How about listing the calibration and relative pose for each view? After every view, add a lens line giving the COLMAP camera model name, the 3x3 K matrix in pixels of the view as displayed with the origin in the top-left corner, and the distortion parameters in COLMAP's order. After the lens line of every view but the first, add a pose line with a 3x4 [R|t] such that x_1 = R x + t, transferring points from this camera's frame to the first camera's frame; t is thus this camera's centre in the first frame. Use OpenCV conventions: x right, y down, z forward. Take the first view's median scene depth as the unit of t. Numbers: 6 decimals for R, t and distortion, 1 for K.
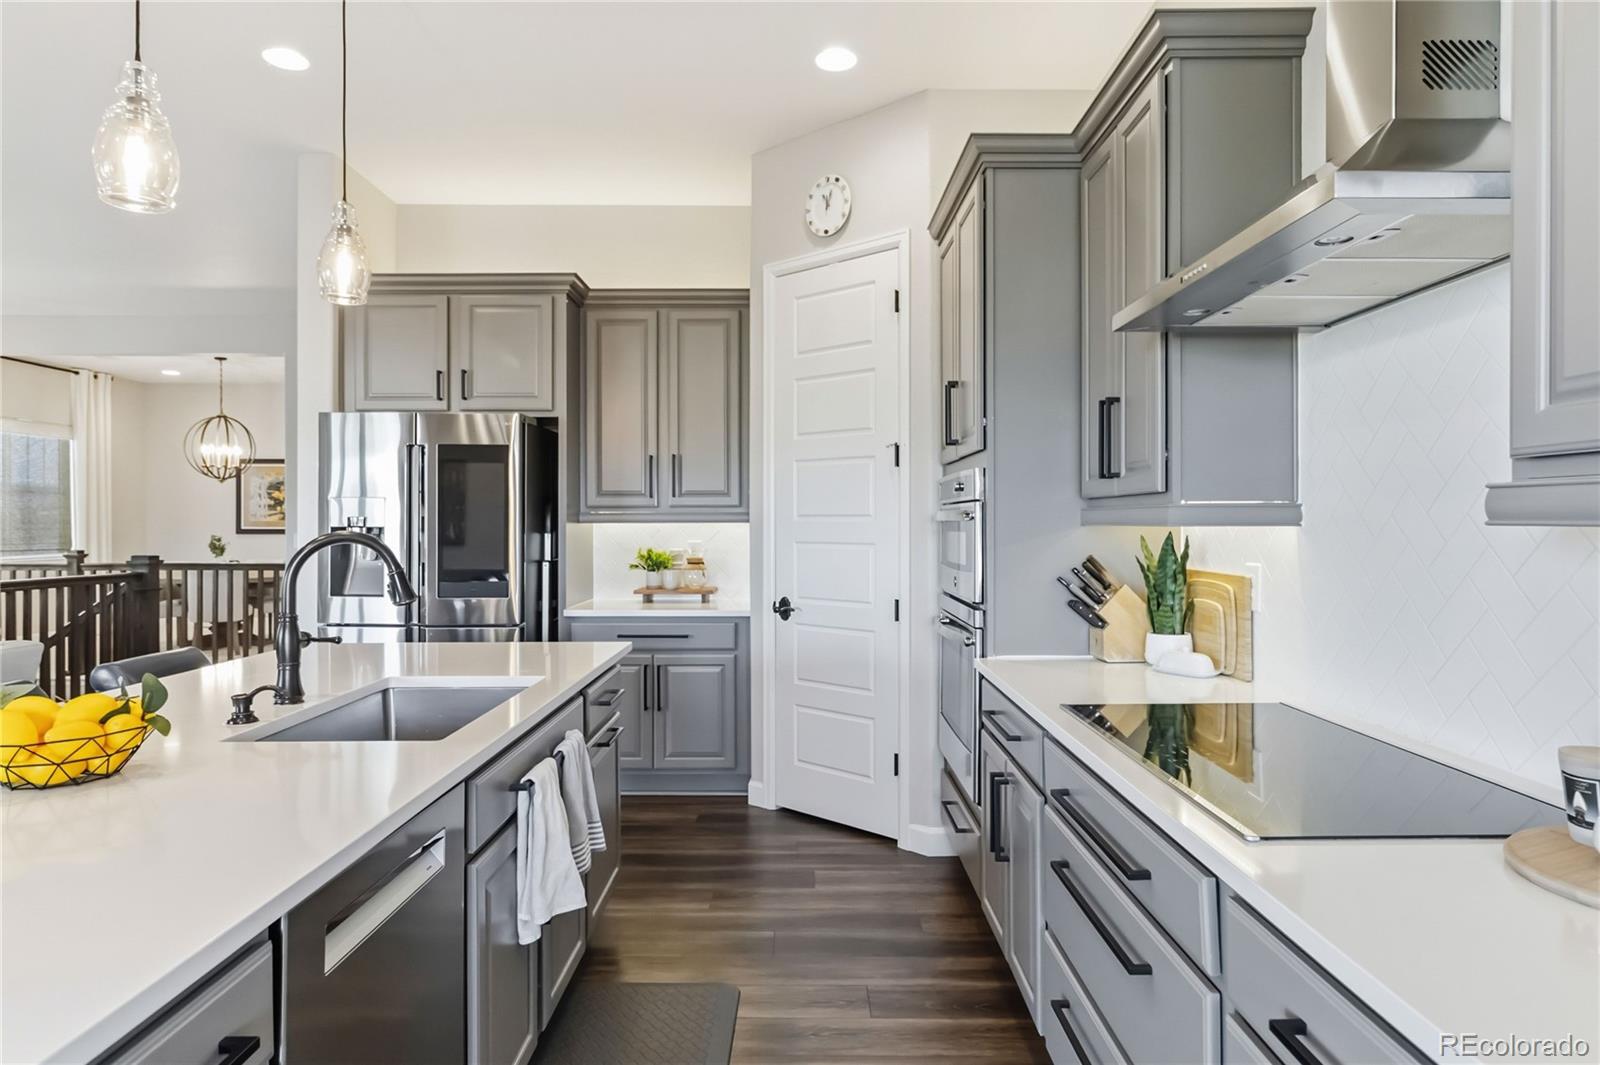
lens RADIAL K [[958.8, 0, 804.6], [0, 958.8, 520.4], [0, 0, 1]] dist [0.003123, 0.000036]
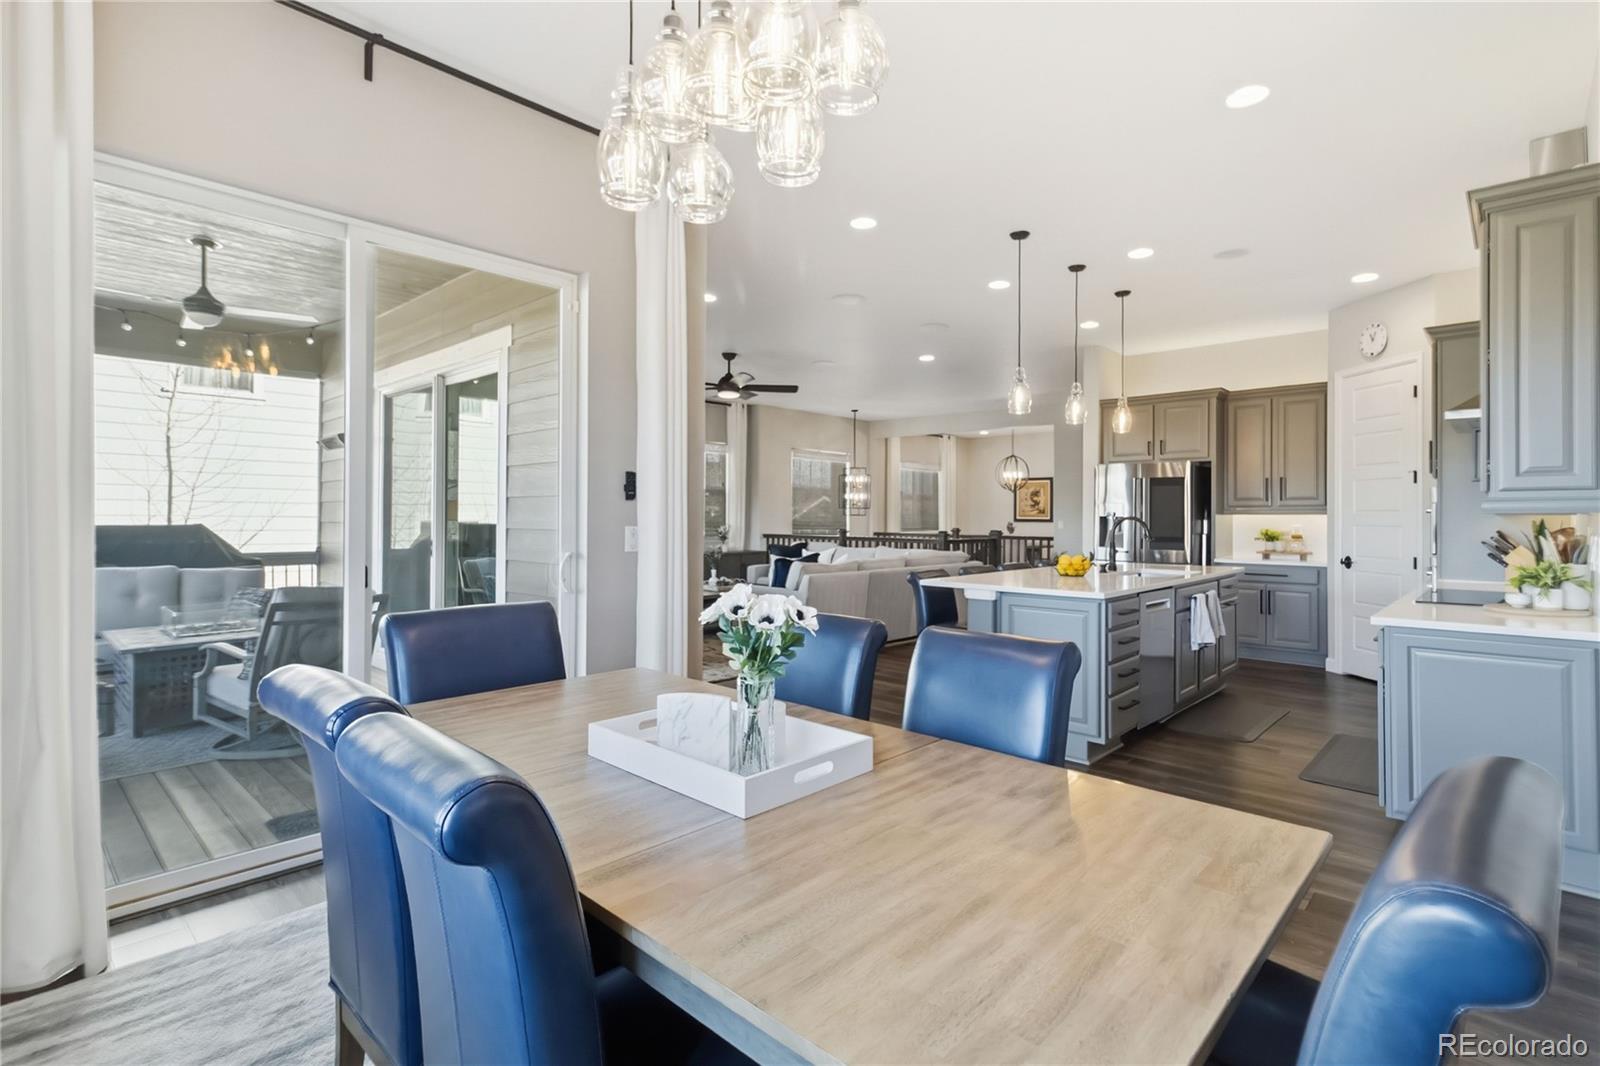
lens RADIAL K [[756.5, 0, 812.5], [0, 756.5, 518.1], [0, 0, 1]] dist [-0.000846, -0.000021]
pose [[0.733342, 0.004953, -0.679842, 0.187511], [-0.000535, 0.999977, 0.006709, 0.000311], [0.679860, -0.004556, 0.733328, -0.656125]]
